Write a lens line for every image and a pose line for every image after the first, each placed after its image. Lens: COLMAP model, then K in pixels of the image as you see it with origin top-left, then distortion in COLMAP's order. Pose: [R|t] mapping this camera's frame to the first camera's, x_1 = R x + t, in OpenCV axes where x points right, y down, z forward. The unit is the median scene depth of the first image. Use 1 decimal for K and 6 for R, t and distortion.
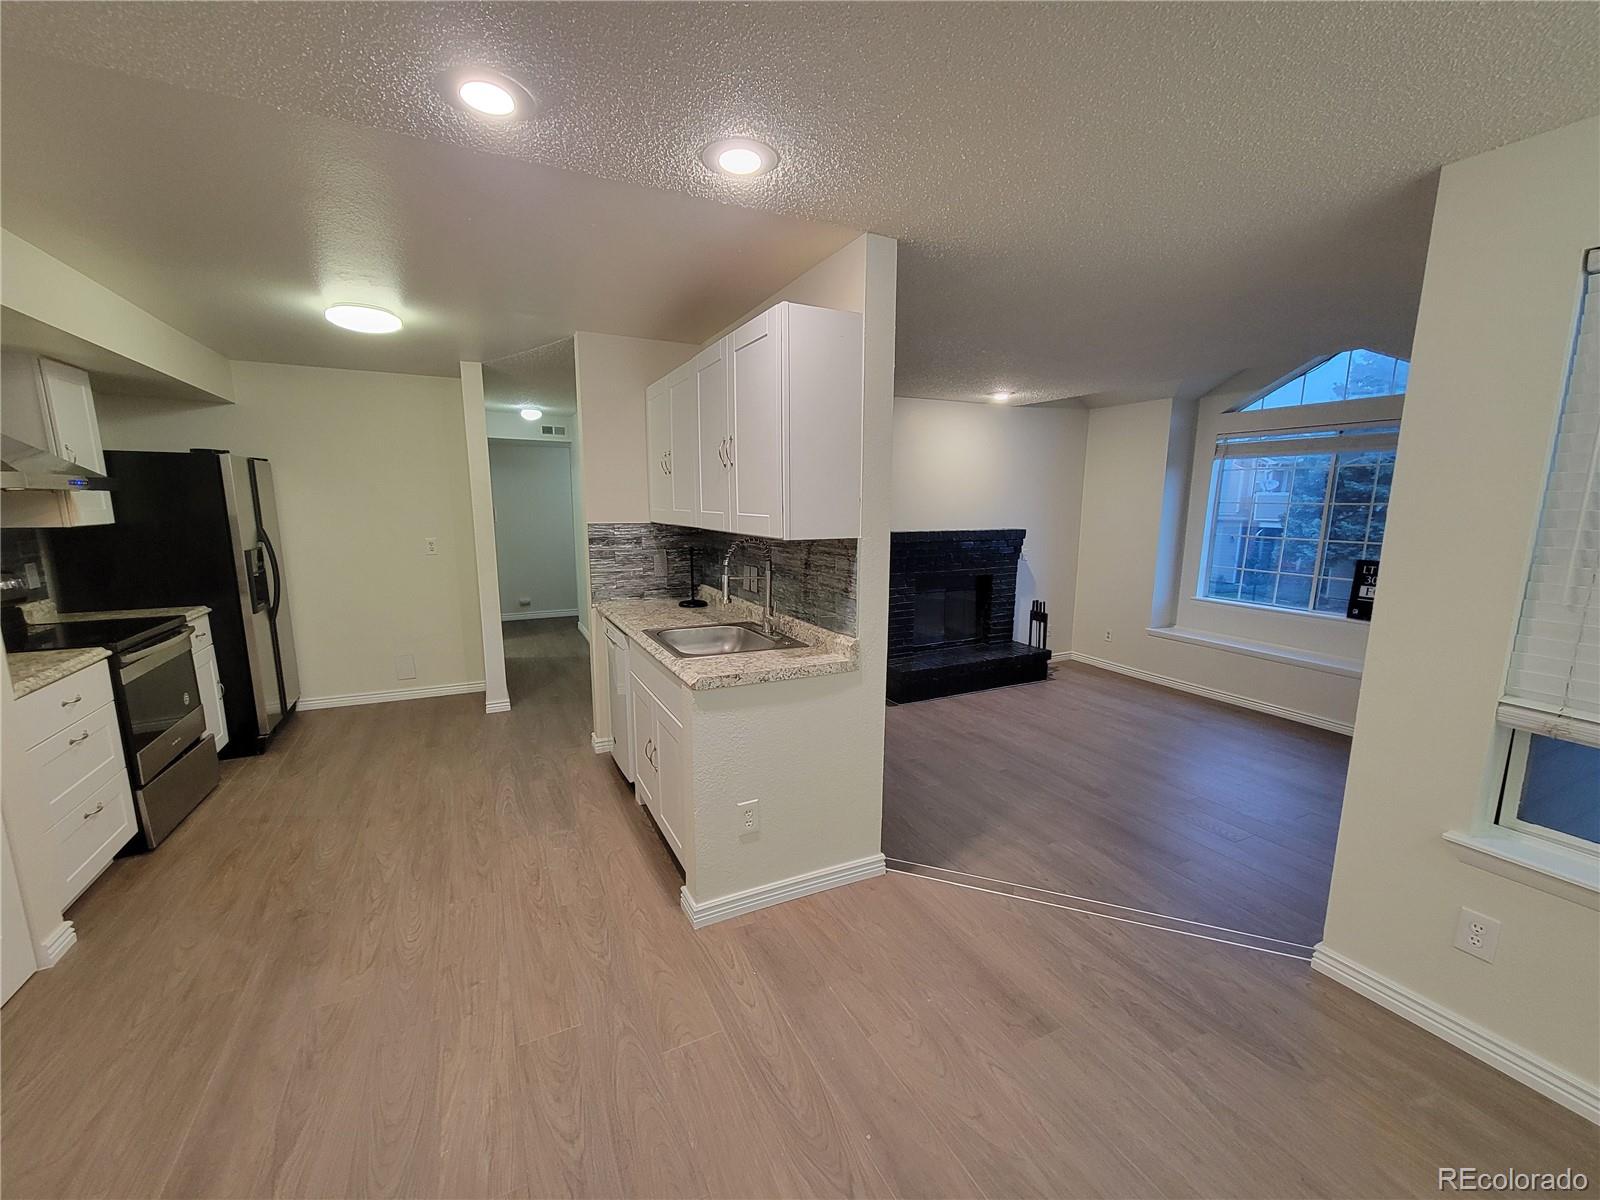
lens RADIAL K [[652.3, 0, 799.8], [0, 652.3, 618.2], [0, 0, 1]] dist [0.000764, 0.000189]
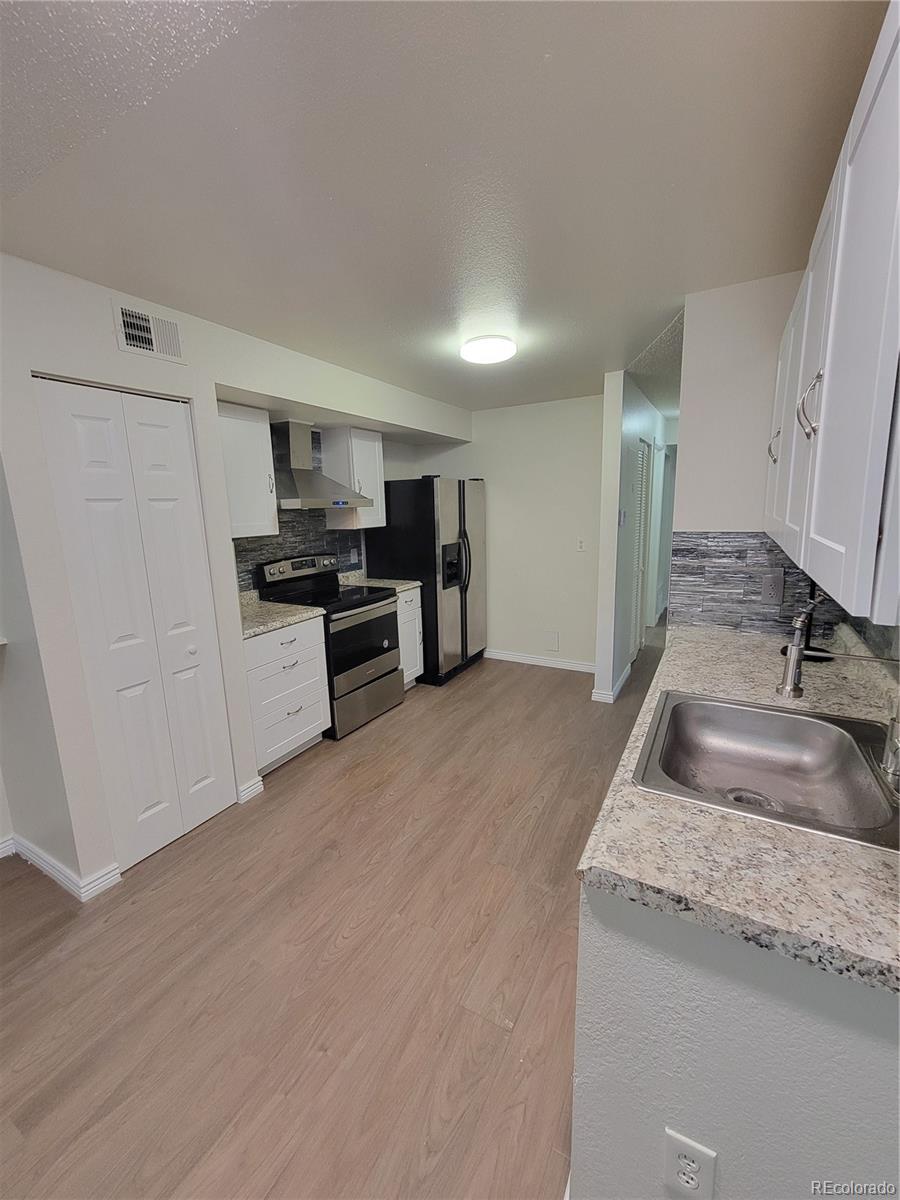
lens RADIAL K [[490.1, 0, 434.2], [0, 490.1, 598.7], [0, 0, 1]] dist [0.000332, -0.000335]
pose [[0.549470, 0.134954, -0.824542, 0.041784], [-0.115373, 0.989670, 0.085097, -0.086742], [0.827509, 0.048372, 0.559364, 0.442210]]
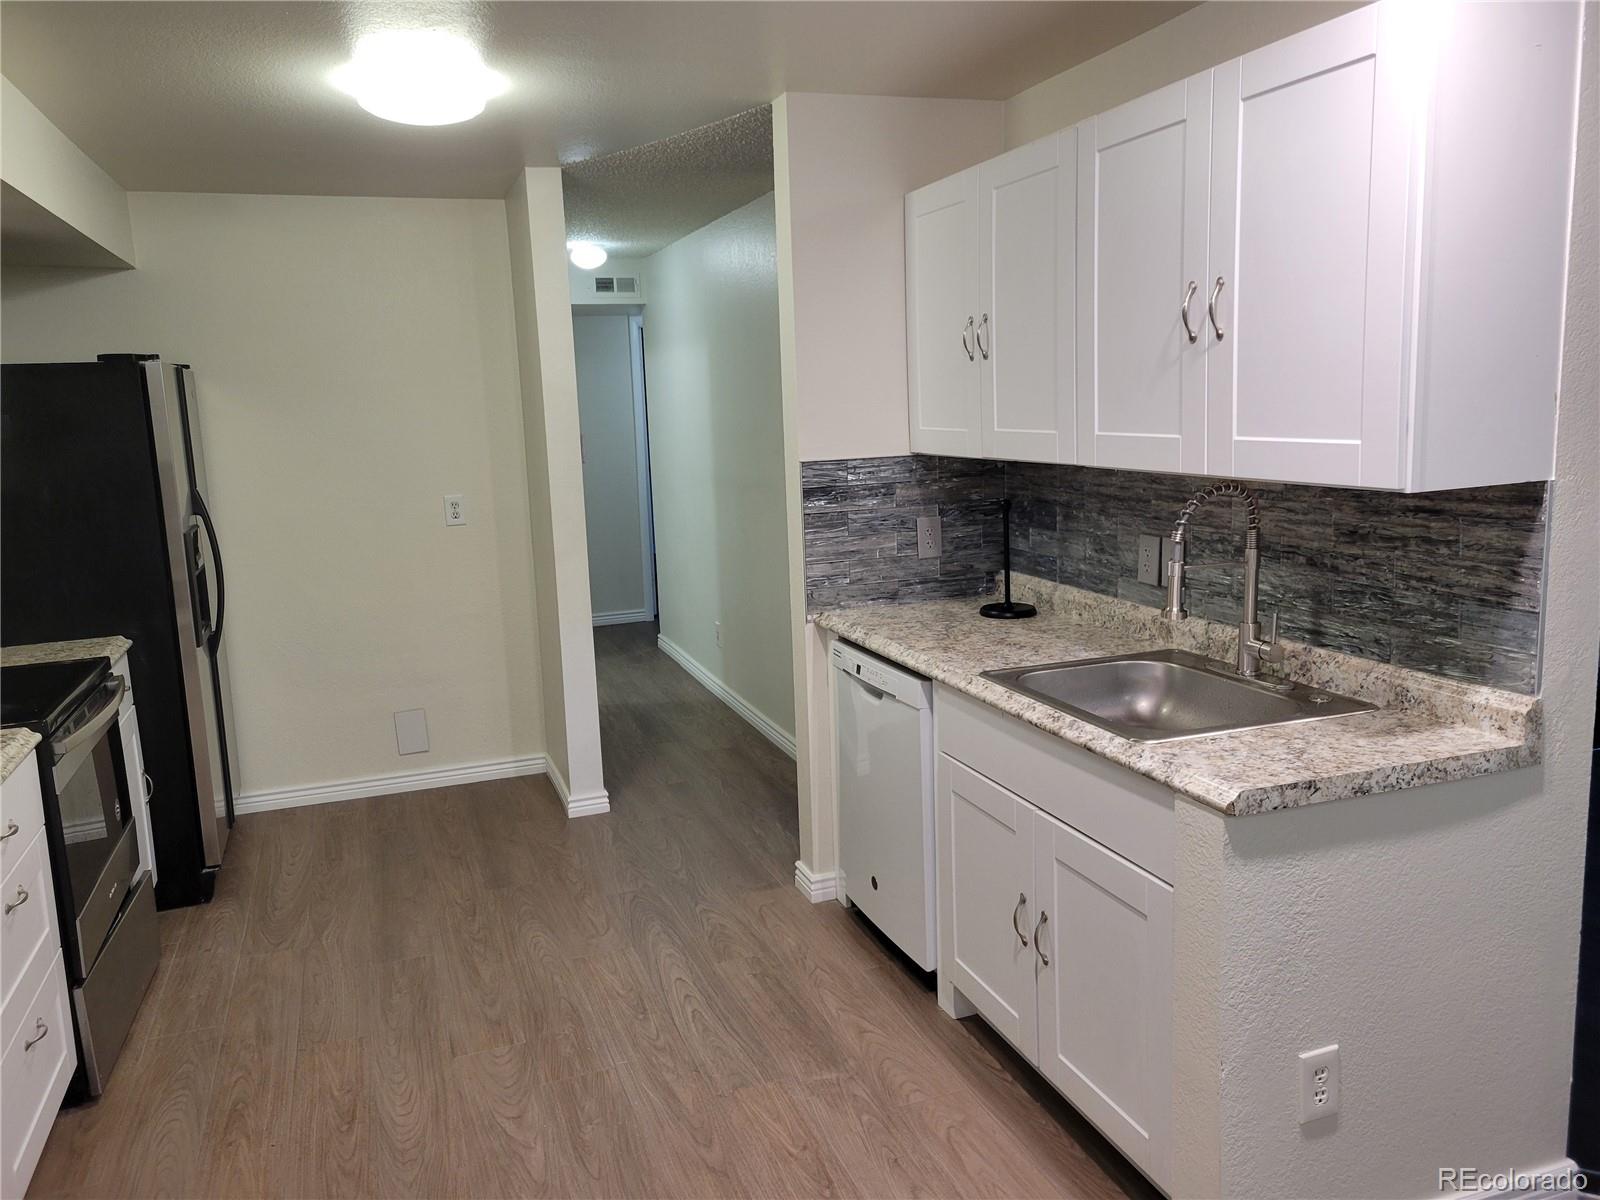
lens RADIAL K [[1202.0, 0, 784.6], [0, 1202.0, 585.7], [0, 0, 1]] dist [0.053740, -0.032147]
pose [[0.990855, -0.025577, -0.132484, -0.238036], [0.023346, 0.999559, -0.018363, -0.032015], [0.132895, 0.015102, 0.991015, 0.054028]]
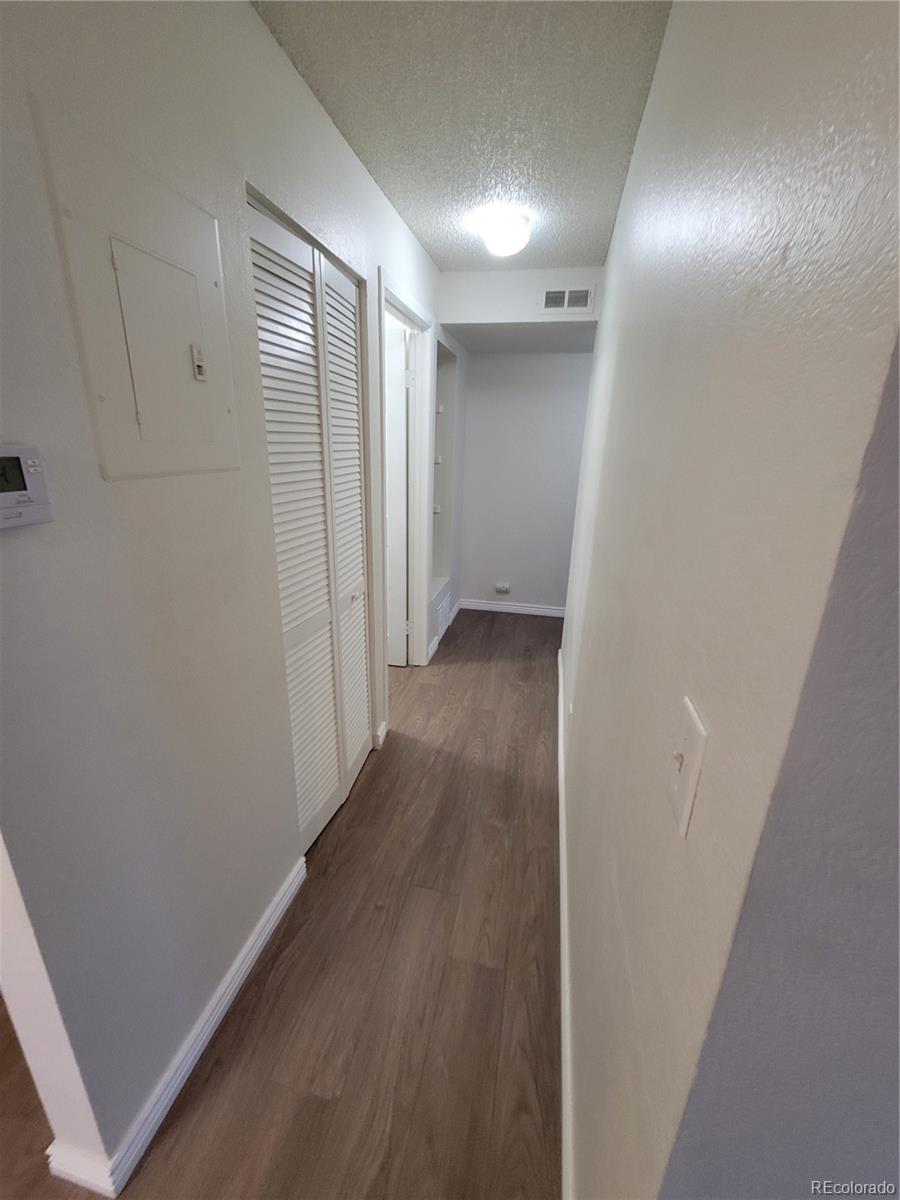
lens RADIAL K [[489.2, 0, 450.0], [0, 489.2, 600.0], [0, 0, 1]] dist [0.000764, 0.000189]
pose [[0.783316, 0.210229, -0.584996, -0.379523], [-0.134975, 0.976146, 0.170063, -0.239118], [0.606793, -0.054253, 0.793006, 1.355150]]
